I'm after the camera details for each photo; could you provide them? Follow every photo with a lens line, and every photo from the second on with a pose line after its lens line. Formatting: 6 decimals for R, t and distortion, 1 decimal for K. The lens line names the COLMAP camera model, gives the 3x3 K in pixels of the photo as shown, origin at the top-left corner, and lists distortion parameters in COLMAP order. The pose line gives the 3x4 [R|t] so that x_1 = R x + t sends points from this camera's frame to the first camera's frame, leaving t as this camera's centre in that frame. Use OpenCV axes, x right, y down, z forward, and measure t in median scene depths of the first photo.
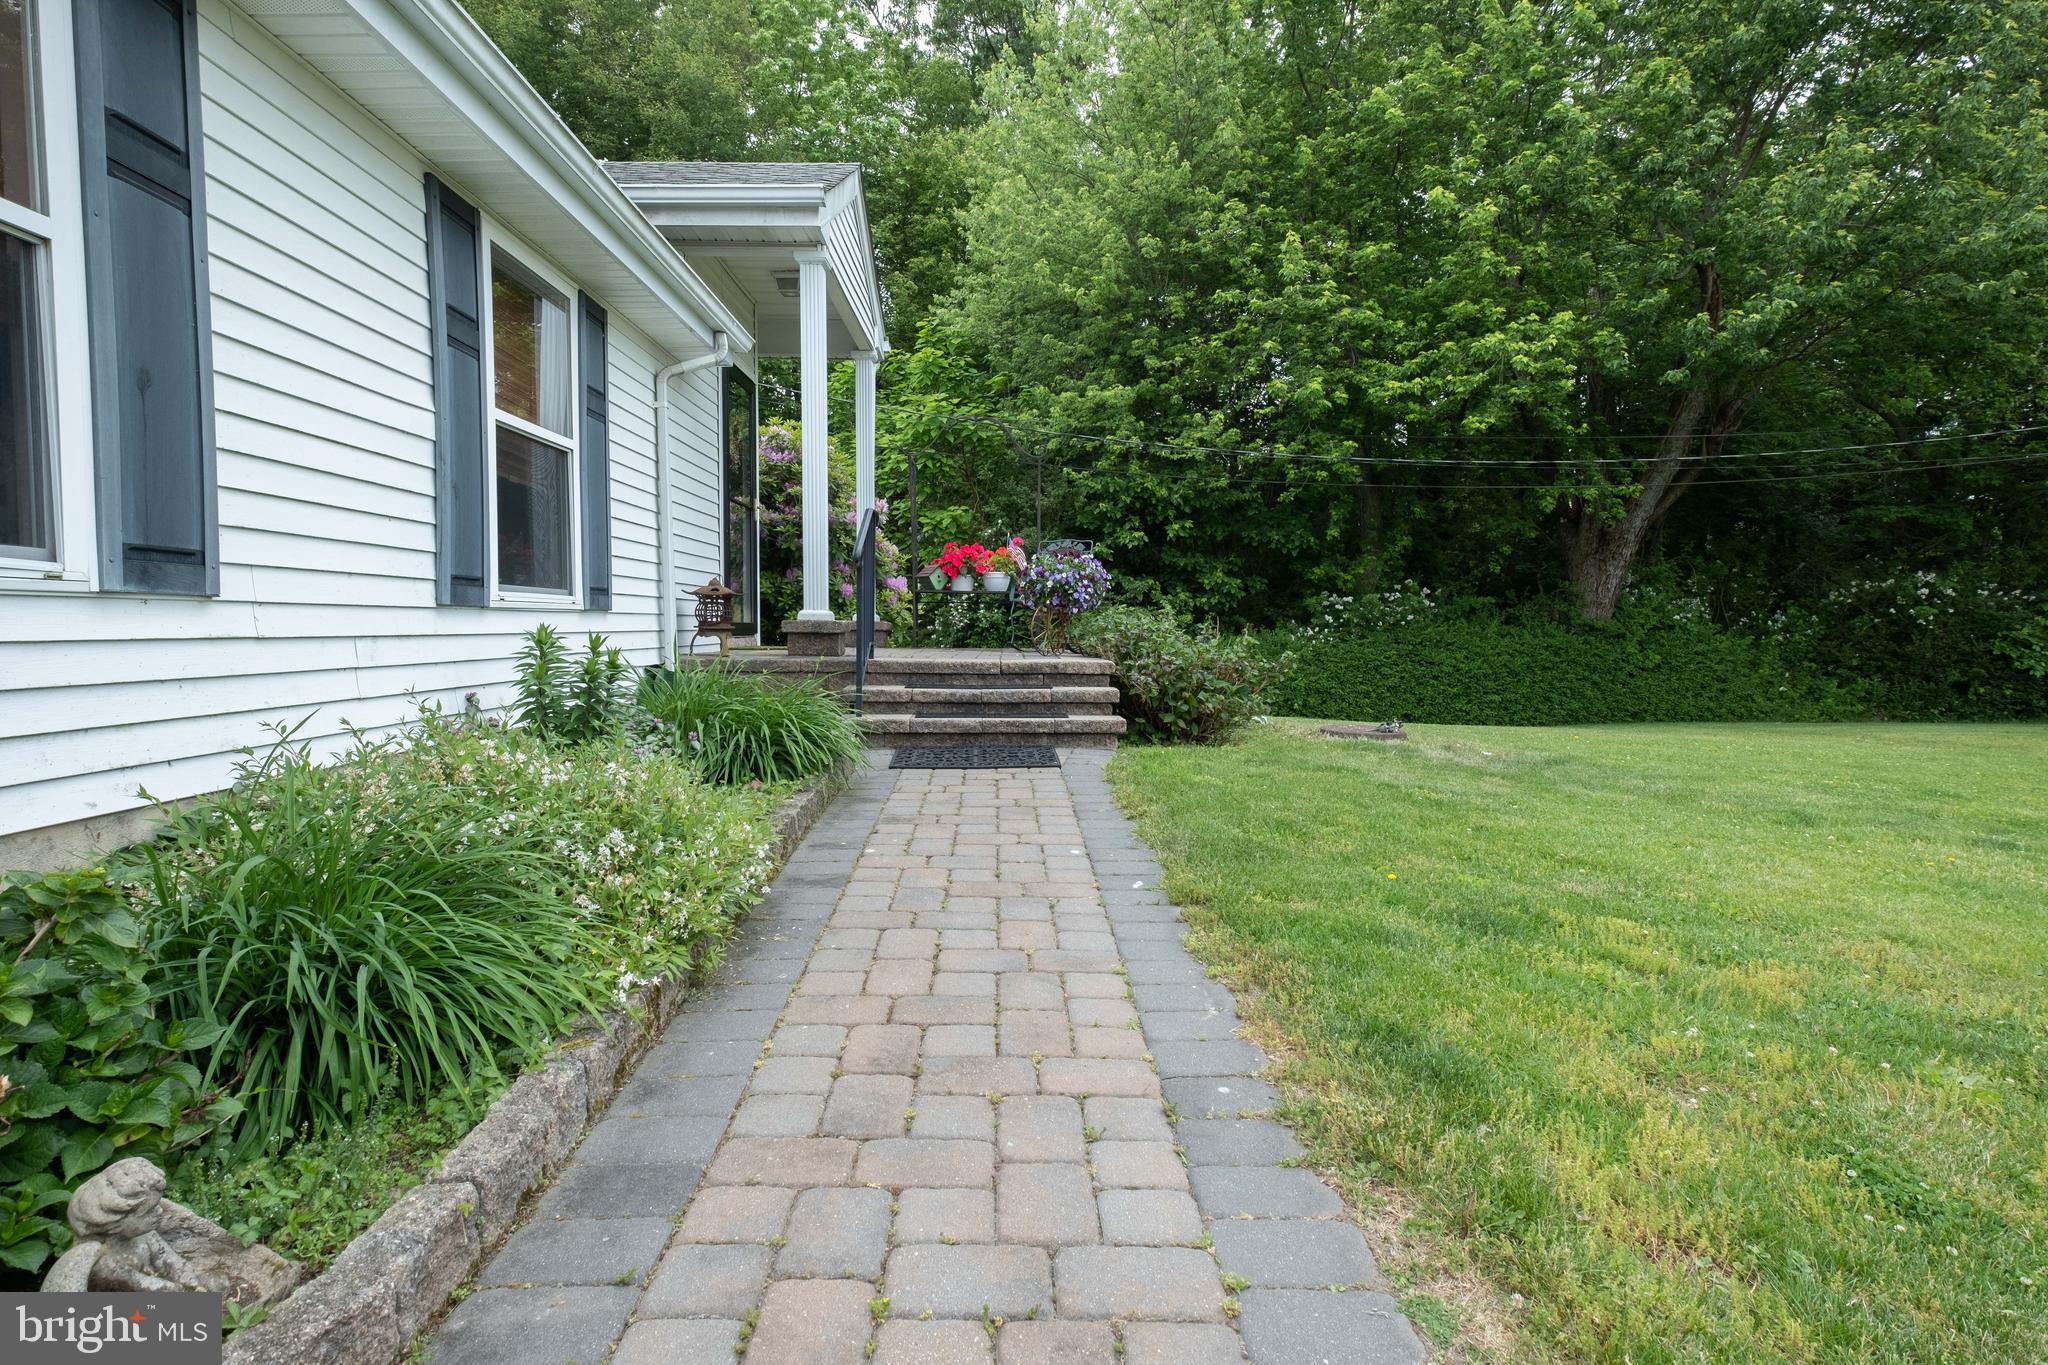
lens RADIAL K [[1092.9, 0, 1024.0], [0, 1092.9, 682.5], [0, 0, 1]] dist [-0.003329, -0.000460]
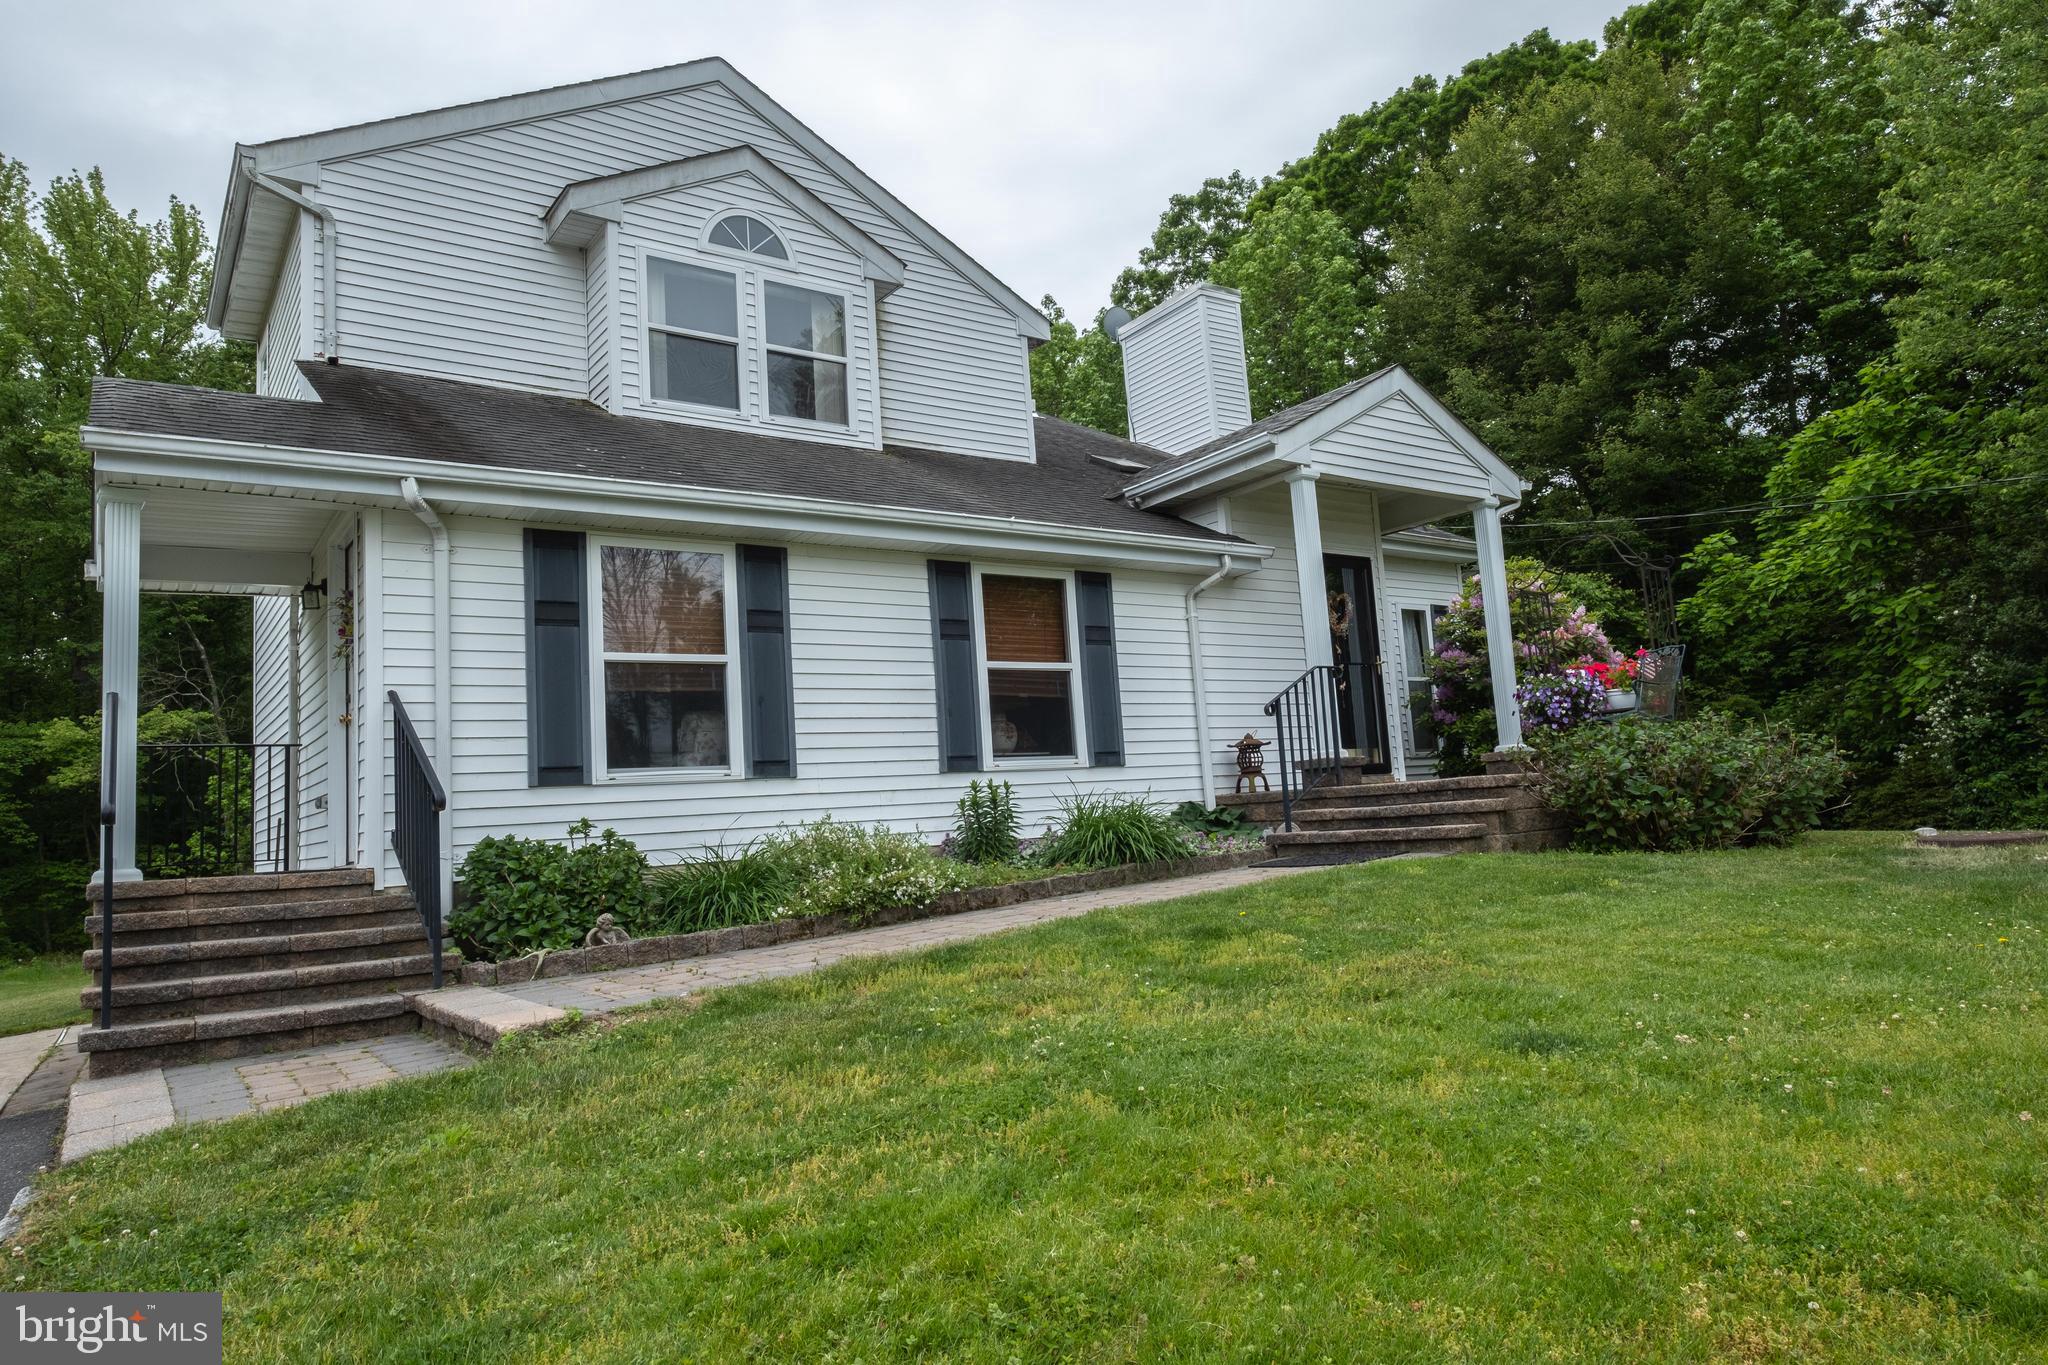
lens RADIAL K [[1237.4, 0, 1024.0], [0, 1237.4, 682.5], [0, 0, 1]] dist [0.020562, 0.000097]
pose [[0.557367, -0.133608, -0.819445, 0.326557], [0.024397, 0.989177, -0.144688, 0.022131], [0.829907, 0.060653, 0.554594, -0.026114]]
